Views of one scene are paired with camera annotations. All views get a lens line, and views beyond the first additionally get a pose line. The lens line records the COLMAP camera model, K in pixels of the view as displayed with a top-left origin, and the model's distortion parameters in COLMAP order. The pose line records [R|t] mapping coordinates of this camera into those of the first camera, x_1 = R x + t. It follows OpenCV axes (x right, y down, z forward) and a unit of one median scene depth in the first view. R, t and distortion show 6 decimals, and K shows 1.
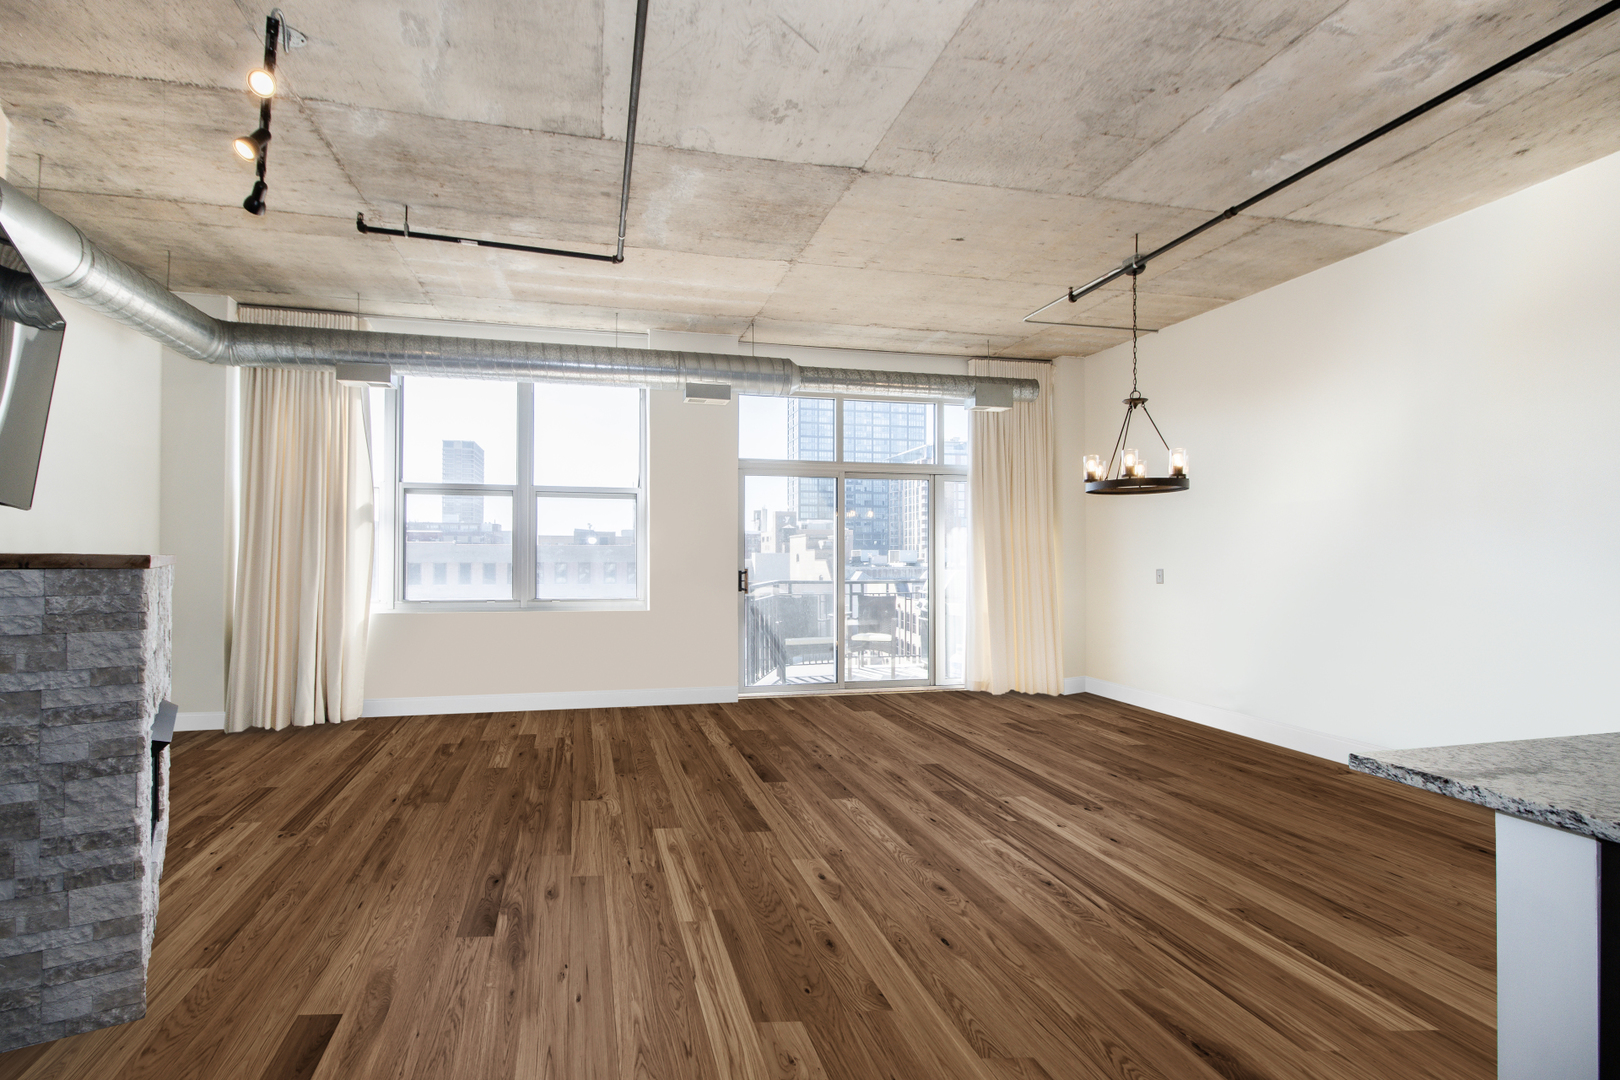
lens RADIAL K [[750.2, 0, 803.4], [0, 750.2, 553.8], [0, 0, 1]] dist [0.003959, -0.000368]
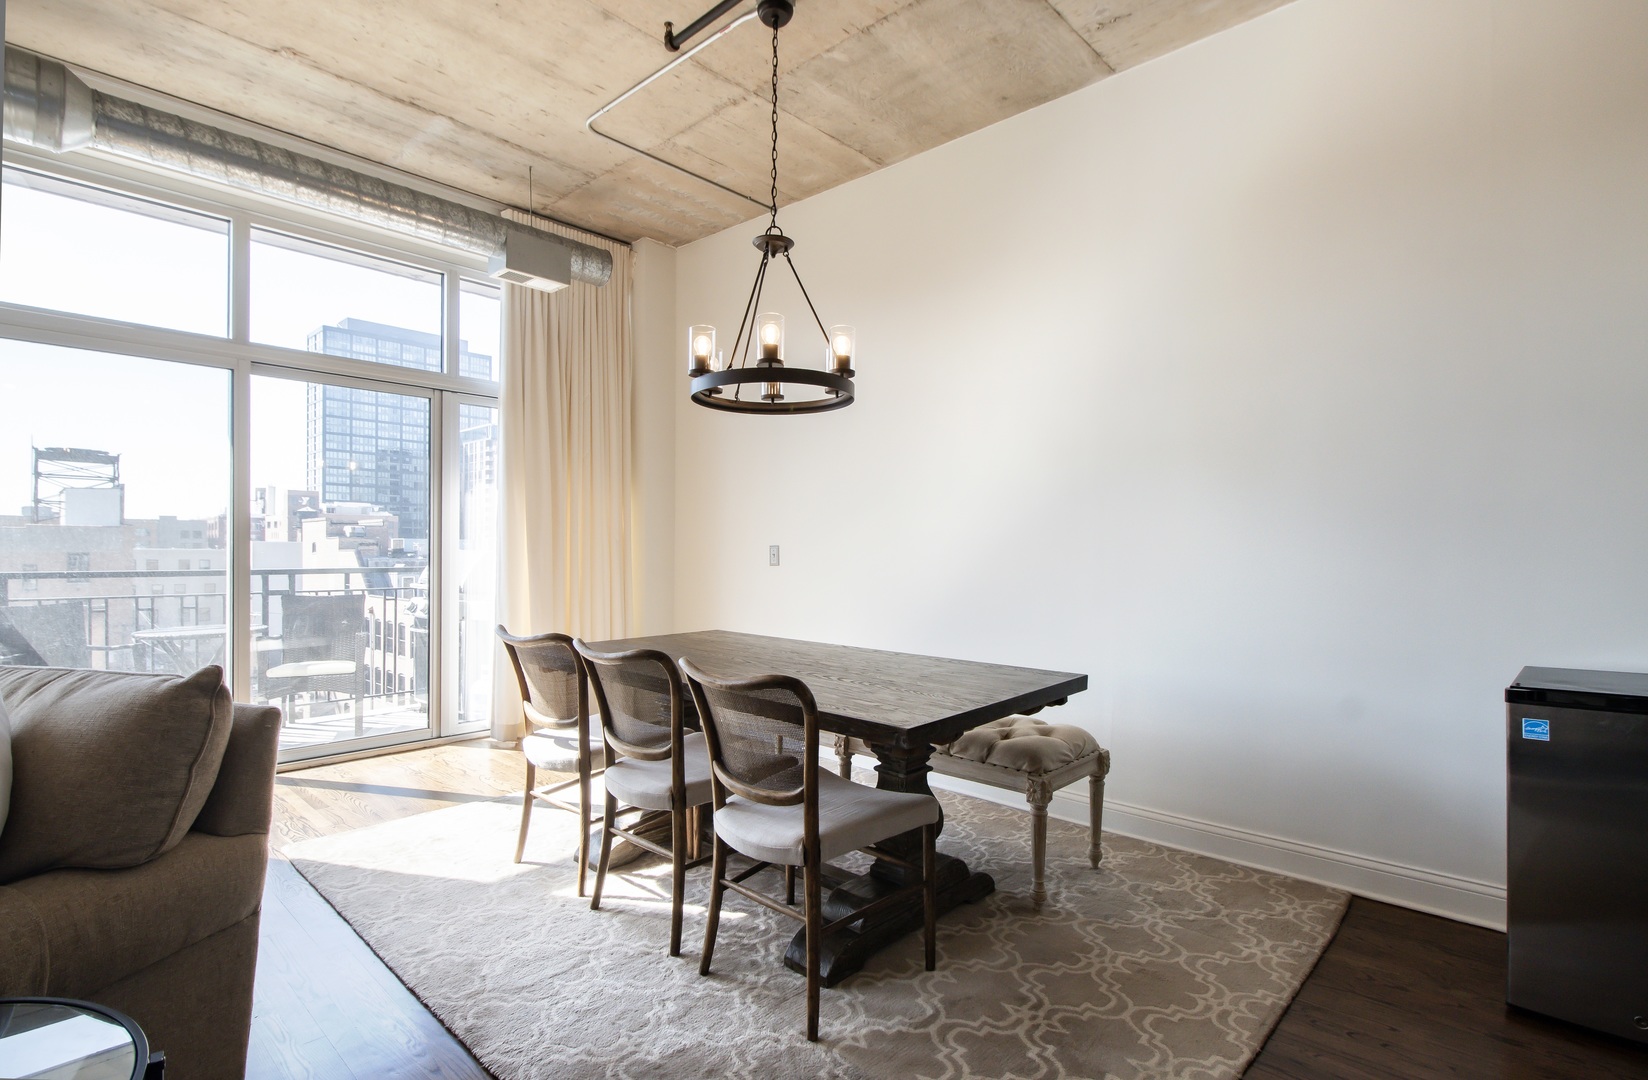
lens RADIAL K [[790.8, 0, 825.2], [0, 790.8, 510.2], [0, 0, 1]] dist [0.038189, -0.028606]
pose [[0.843365, 0.030090, 0.536498, 0.108792], [-0.003766, 0.998737, -0.050096, 0.024661], [-0.537328, 0.040229, 0.842413, 0.336798]]
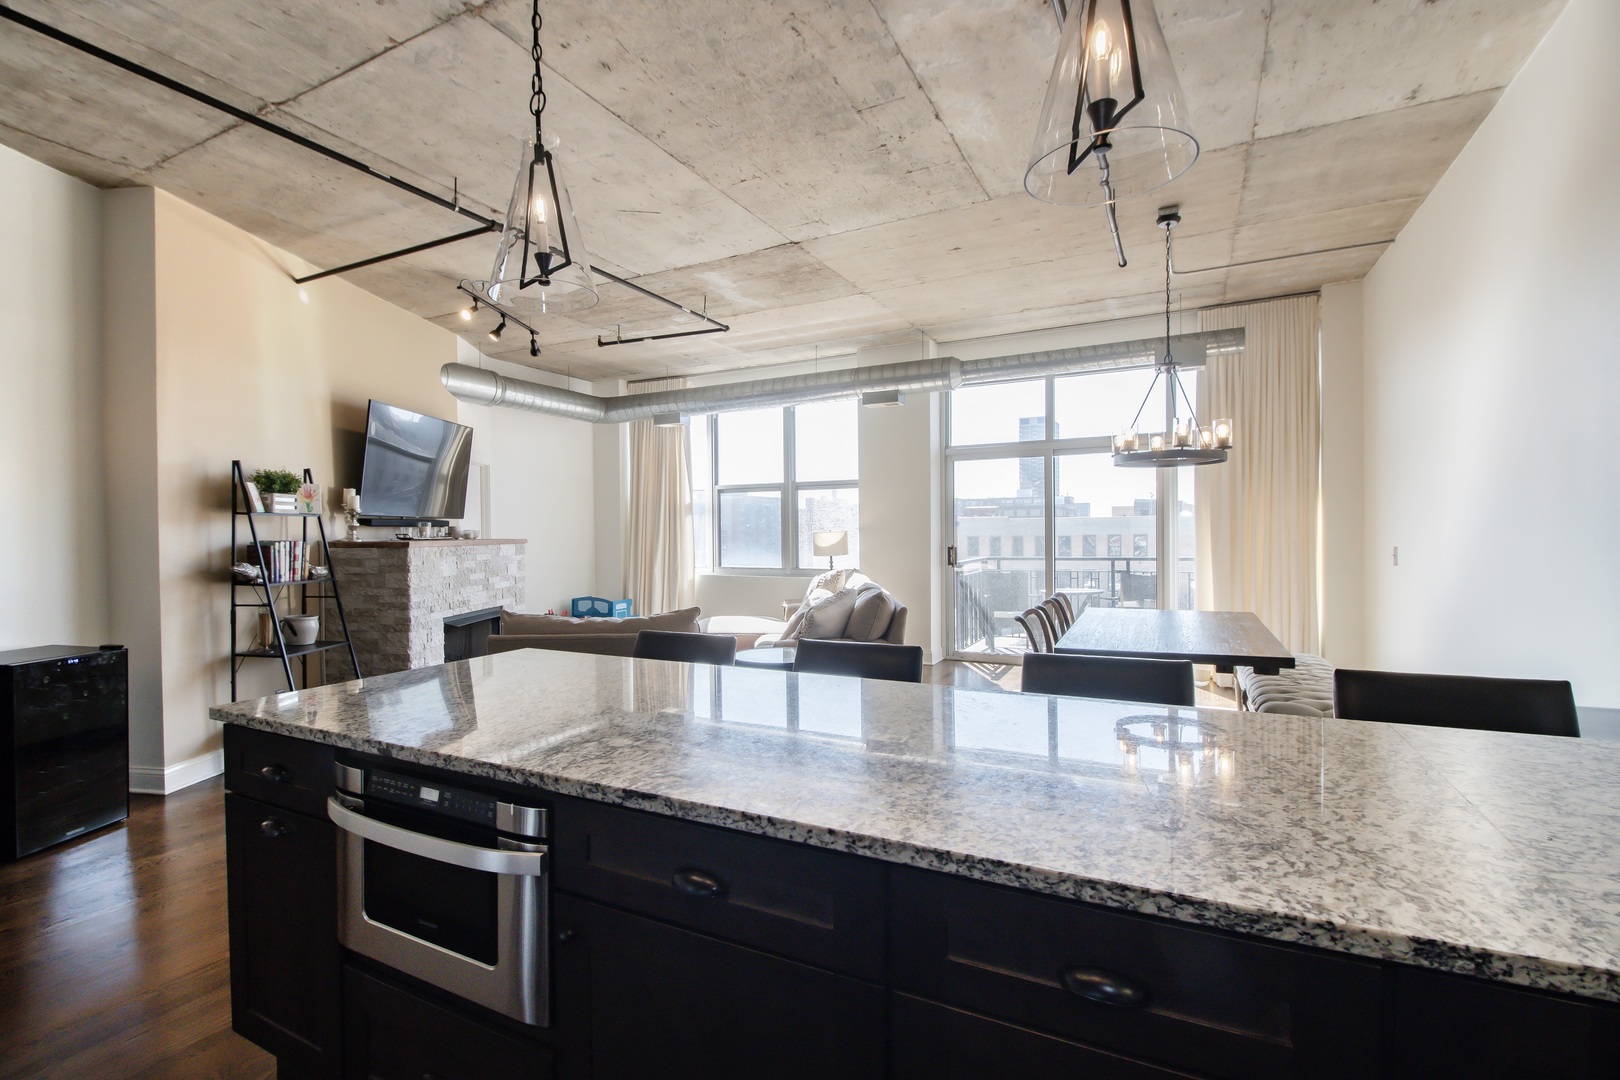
lens RADIAL K [[765.1, 0, 801.8], [0, 765.1, 543.0], [0, 0, 1]] dist [0.002025, -0.000665]
pose [[0.752537, 0.000377, -0.658549, 0.509711], [0.012964, 0.999798, 0.015387, -0.004943], [0.658422, -0.020116, 0.752380, -0.001195]]
